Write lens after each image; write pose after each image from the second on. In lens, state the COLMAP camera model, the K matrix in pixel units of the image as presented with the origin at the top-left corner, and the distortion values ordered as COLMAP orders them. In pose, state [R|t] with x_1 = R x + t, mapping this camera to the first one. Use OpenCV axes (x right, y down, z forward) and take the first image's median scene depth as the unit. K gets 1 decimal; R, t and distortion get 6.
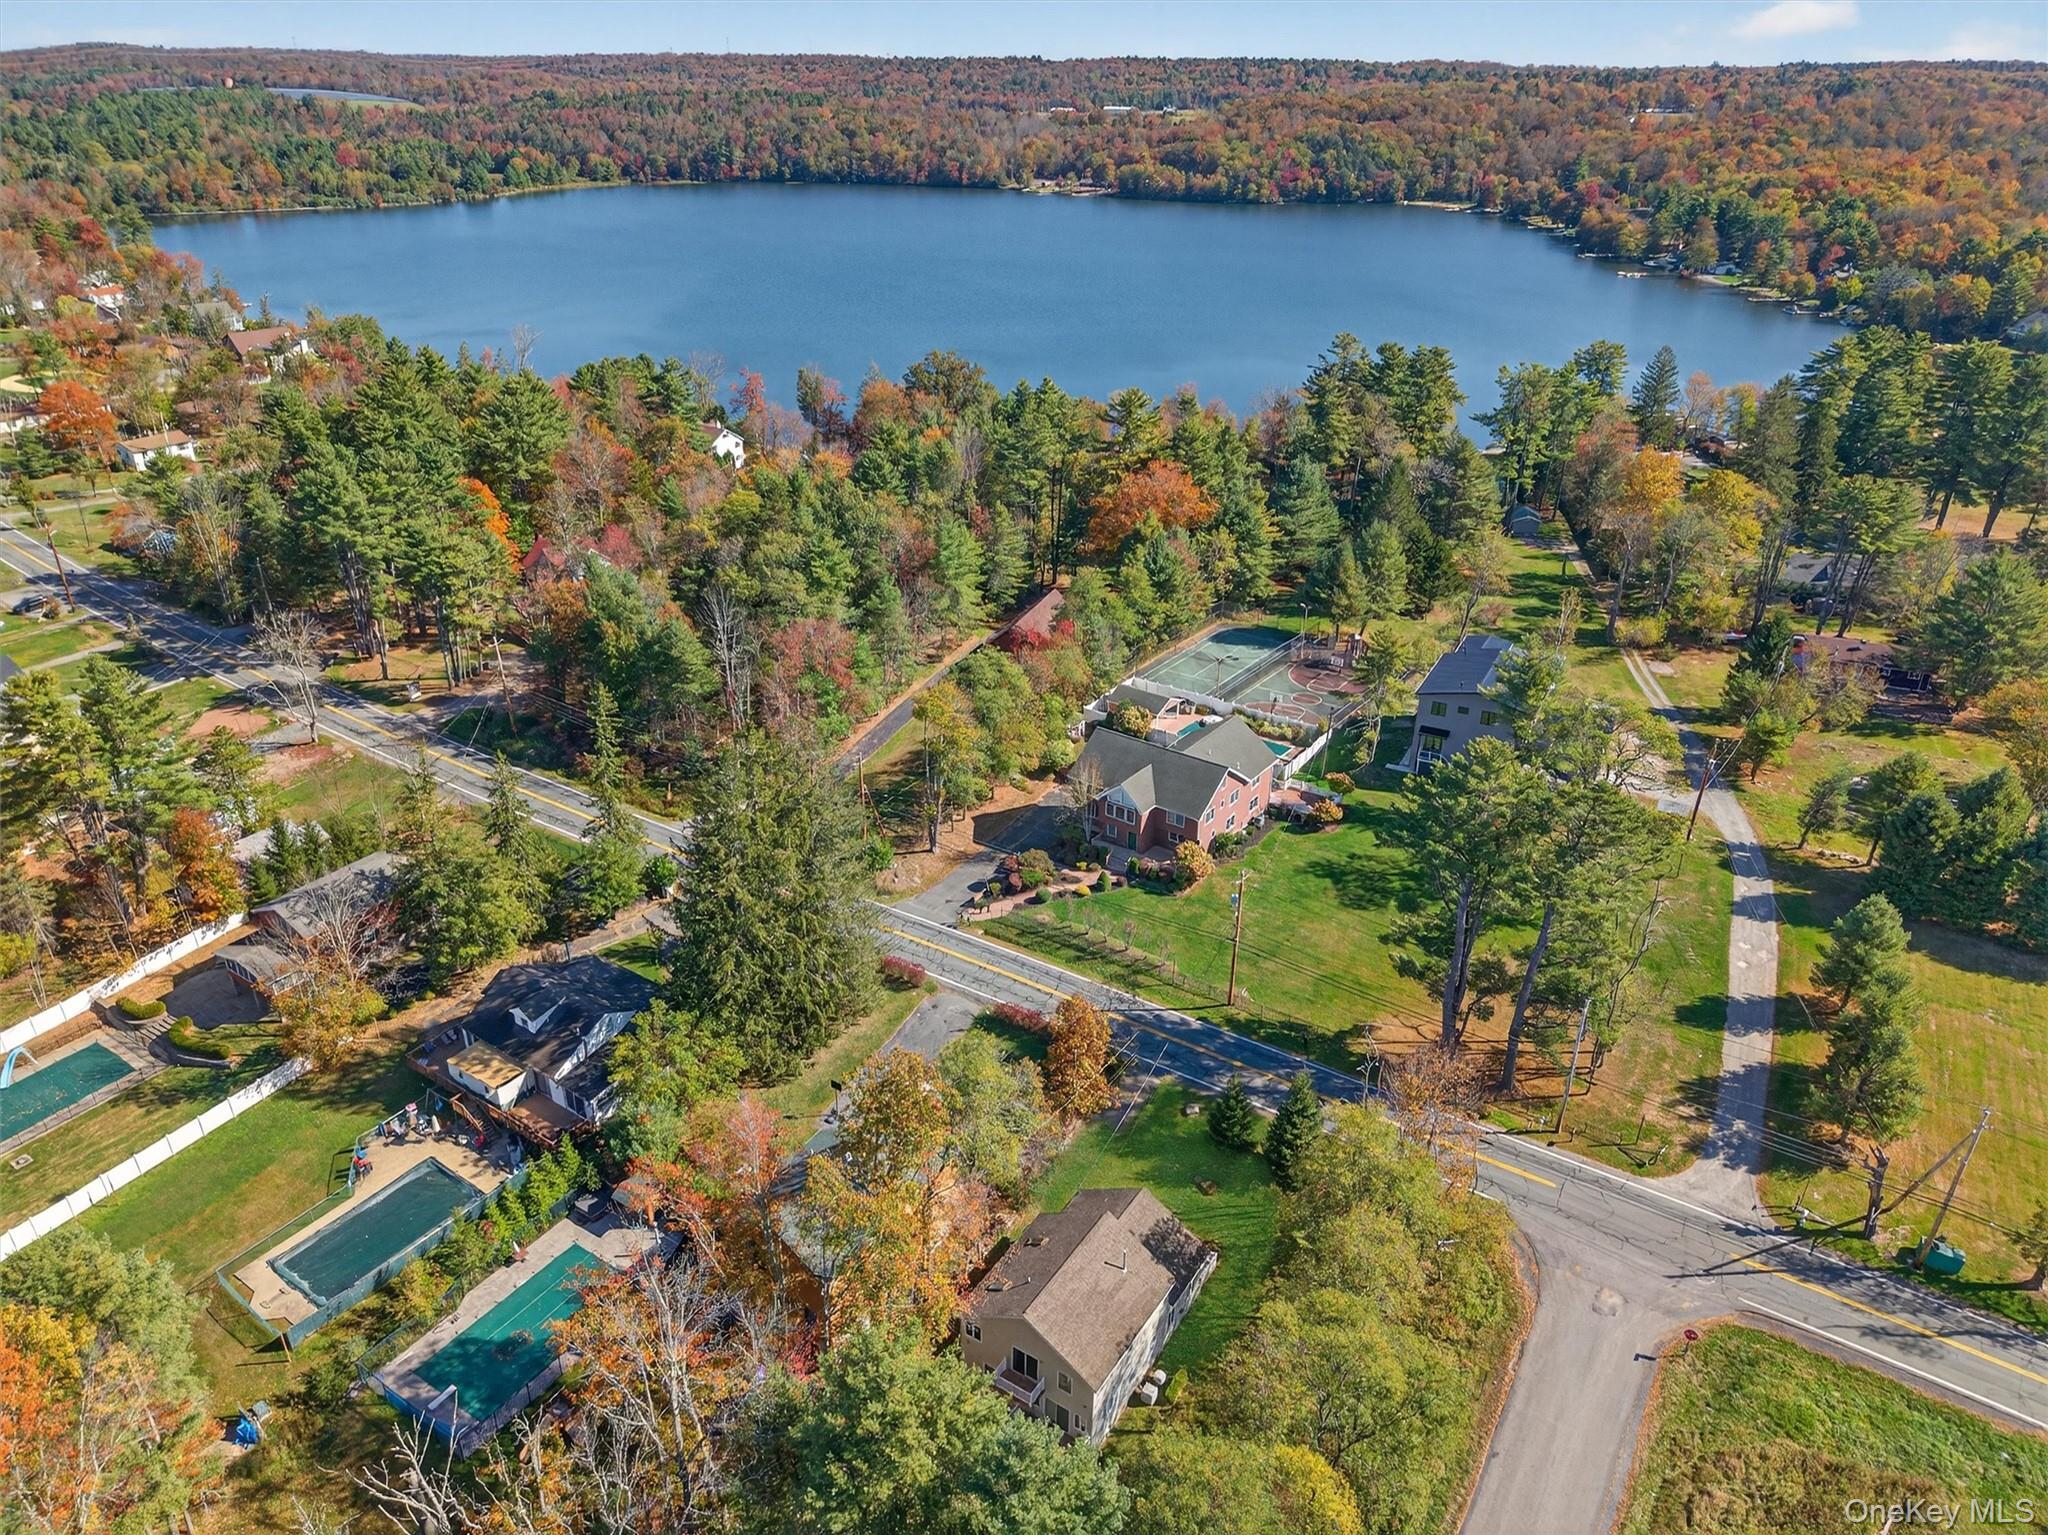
lens RADIAL K [[1385.7, 0, 1024.0], [0, 1385.7, 767.5], [0, 0, 1]] dist [0.045097, -0.041129]
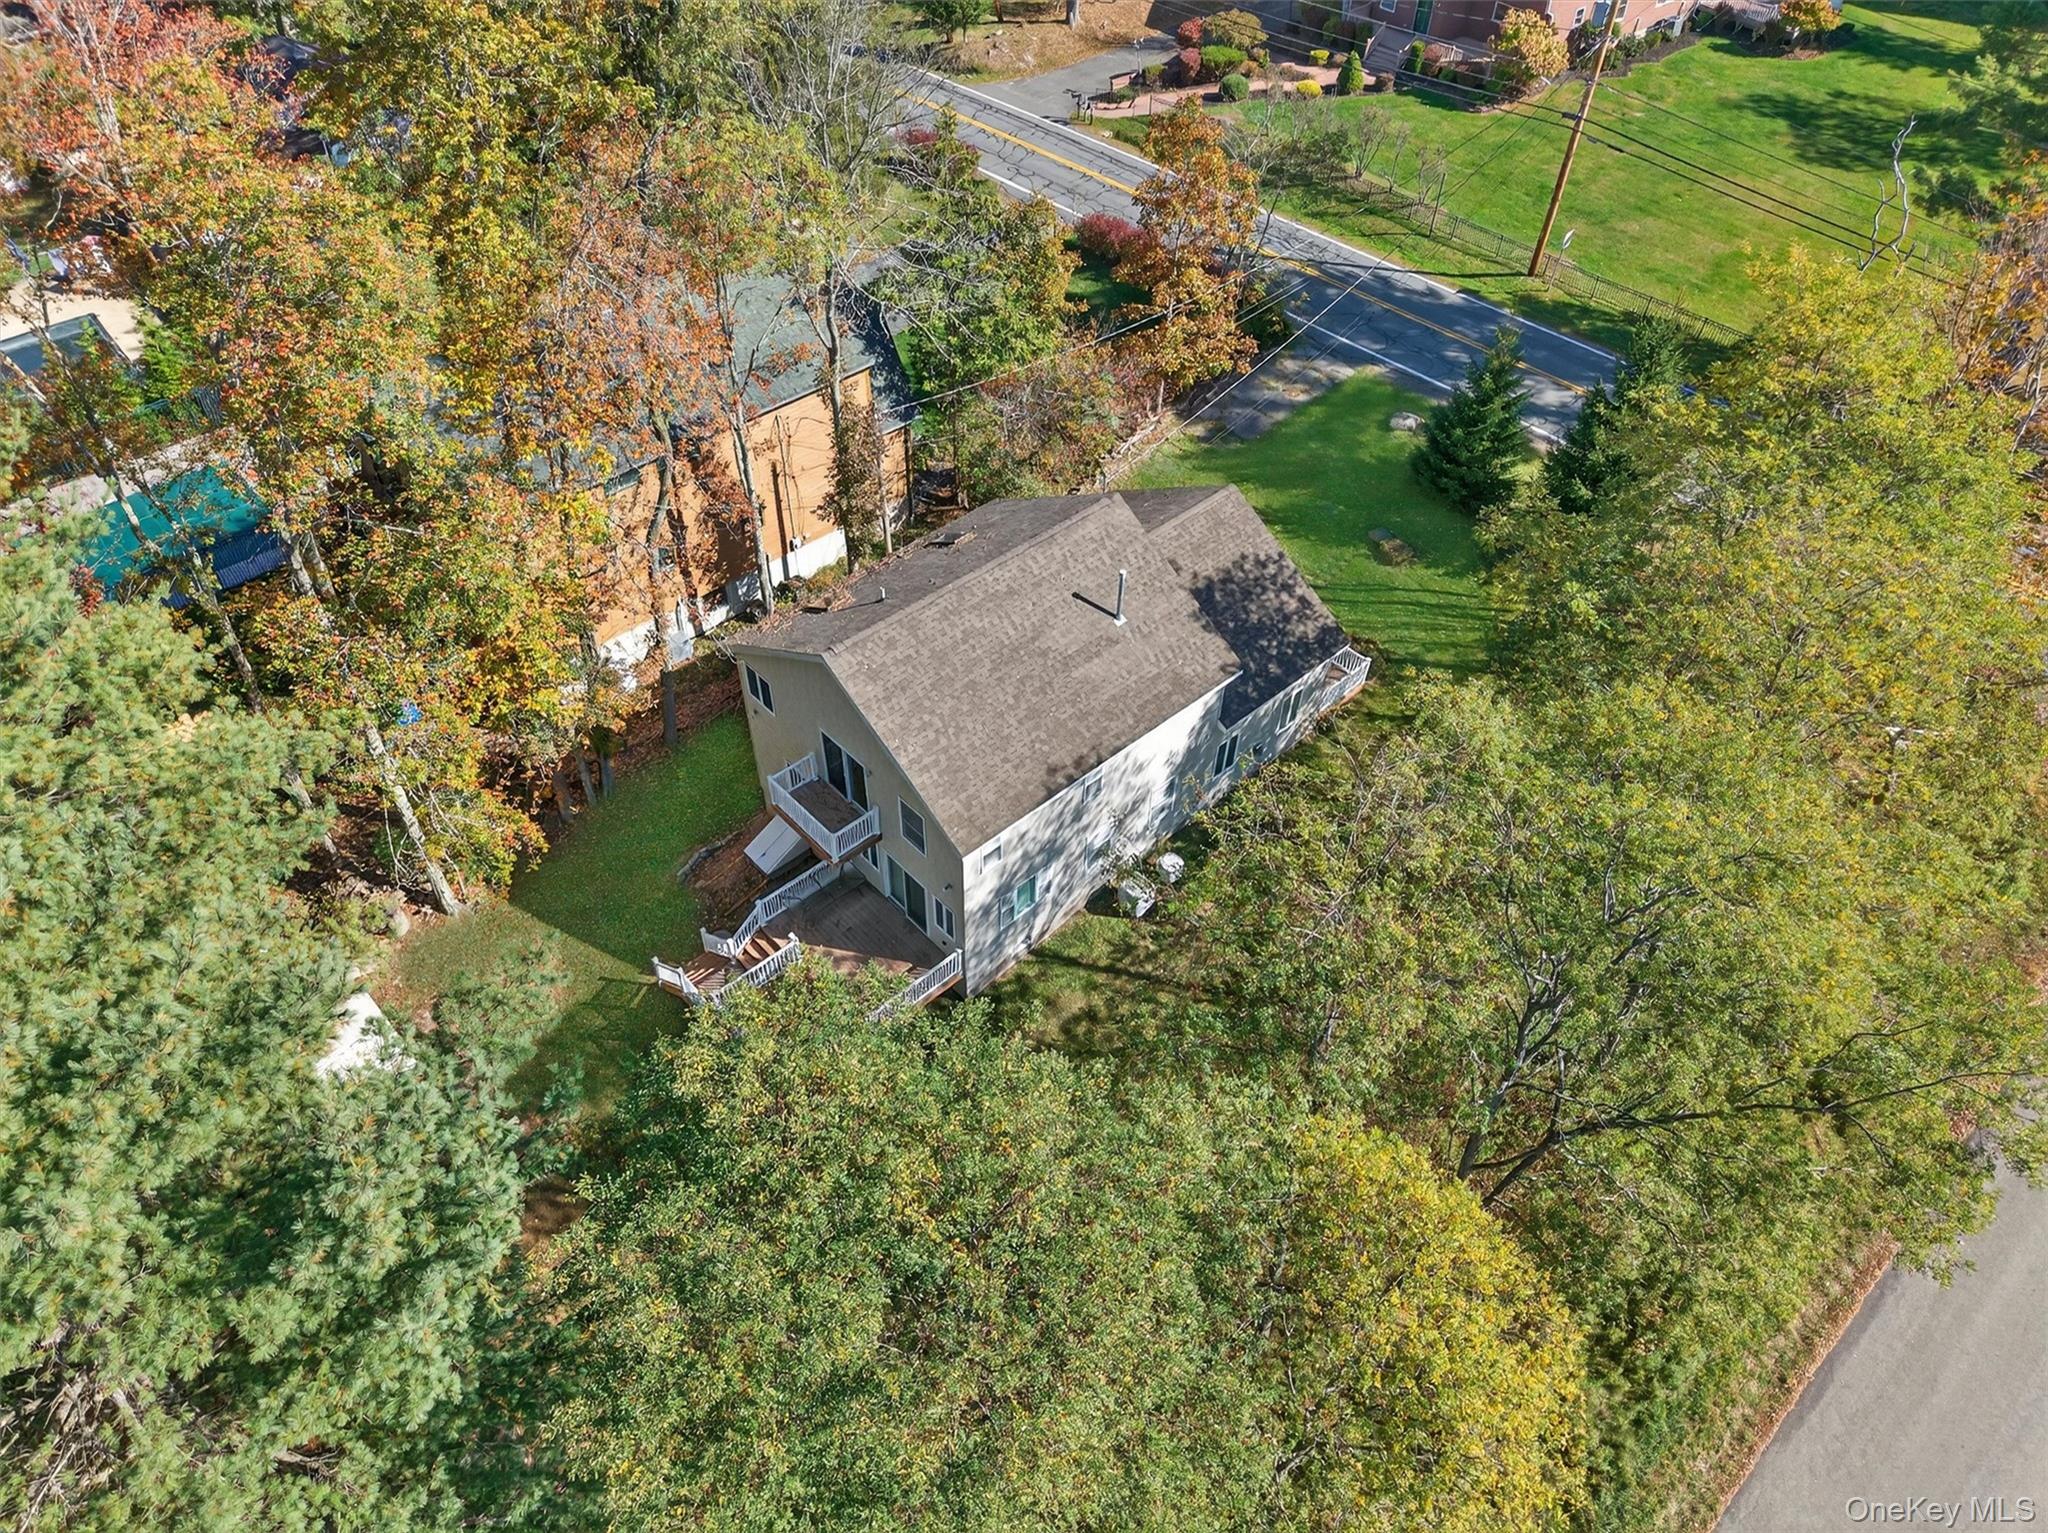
lens RADIAL K [[1385.7, 0, 1024.0], [0, 1385.7, 766.5], [0, 0, 1]] dist [0.045097, -0.041129]
pose [[0.967754, 0.184789, -0.171187, 0.066957], [-0.119039, 0.934414, 0.335709, 0.142681], [0.221995, -0.304506, 0.926280, 0.319512]]
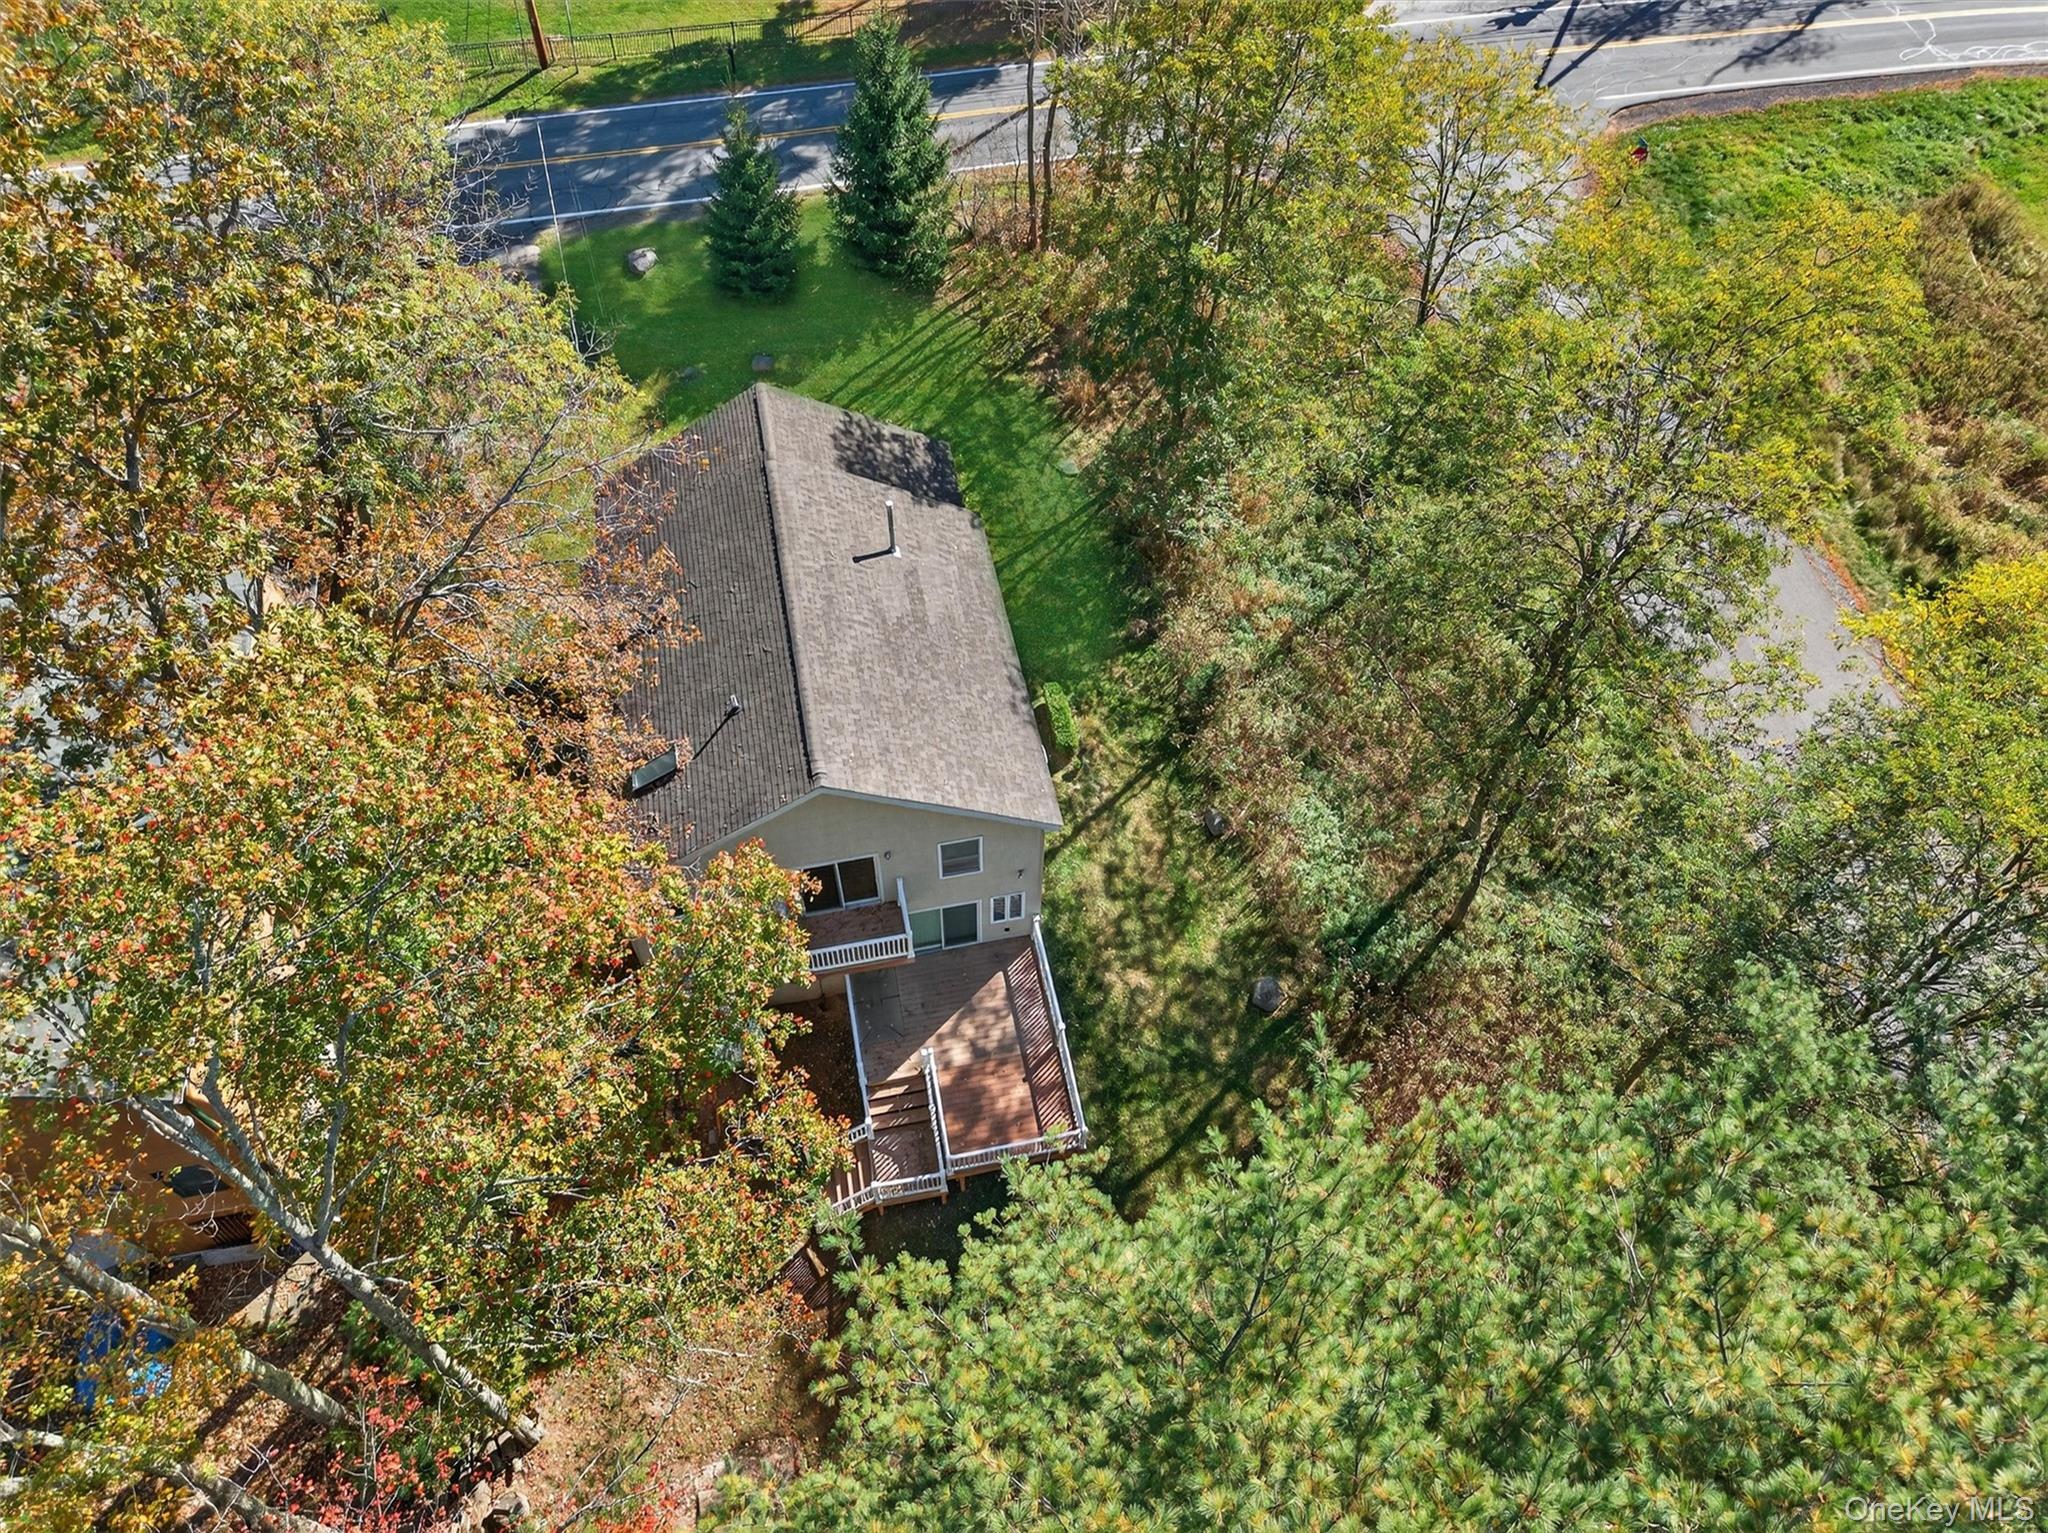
lens RADIAL K [[1385.7, 0, 1024.0], [0, 1385.7, 766.5], [0, 0, 1]] dist [0.045097, -0.041129]
pose [[0.709447, -0.571760, 0.412038, -0.052005], [0.314229, 0.779946, 0.541243, 0.112752], [-0.630829, -0.254509, 0.732994, 0.366489]]
